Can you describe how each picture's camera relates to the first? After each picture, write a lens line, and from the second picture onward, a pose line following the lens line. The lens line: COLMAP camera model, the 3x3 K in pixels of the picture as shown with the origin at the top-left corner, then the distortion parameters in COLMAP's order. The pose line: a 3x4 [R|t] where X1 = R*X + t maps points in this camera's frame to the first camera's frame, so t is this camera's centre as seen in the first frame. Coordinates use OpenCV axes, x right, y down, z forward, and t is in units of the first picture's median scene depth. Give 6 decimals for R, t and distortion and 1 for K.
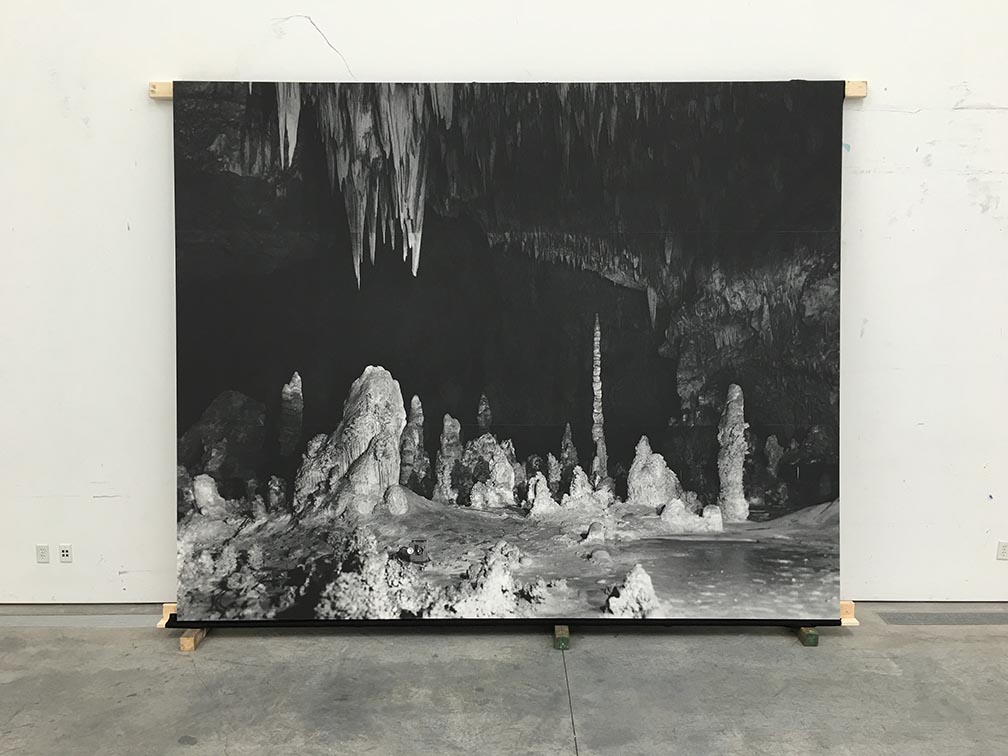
lens RADIAL K [[856.5, 0, 506.0], [0, 856.5, 375.2], [0, 0, 1]] dist [0.047697, -0.064882]
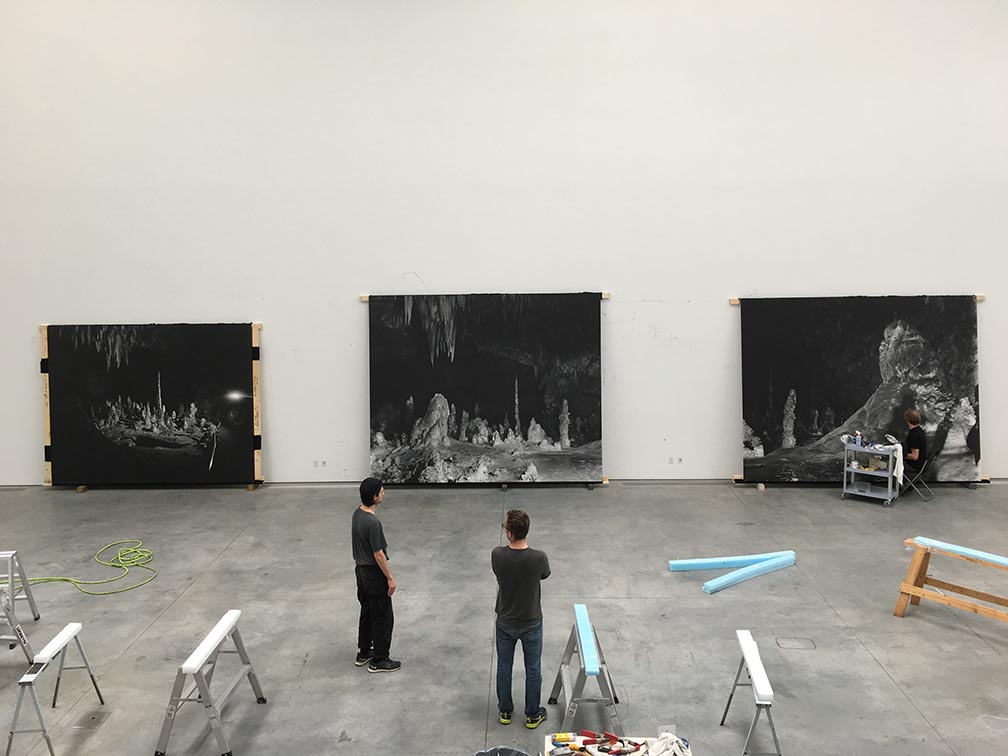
lens RADIAL K [[856.5, 0, 502.7], [0, 856.5, 377.8], [0, 0, 1]] dist [0.047697, -0.064882]
pose [[0.999031, -0.008401, -0.043202, 0.183447], [0.007859, 0.999889, -0.012695, -0.025299], [0.043304, 0.012343, 0.998986, -1.833772]]
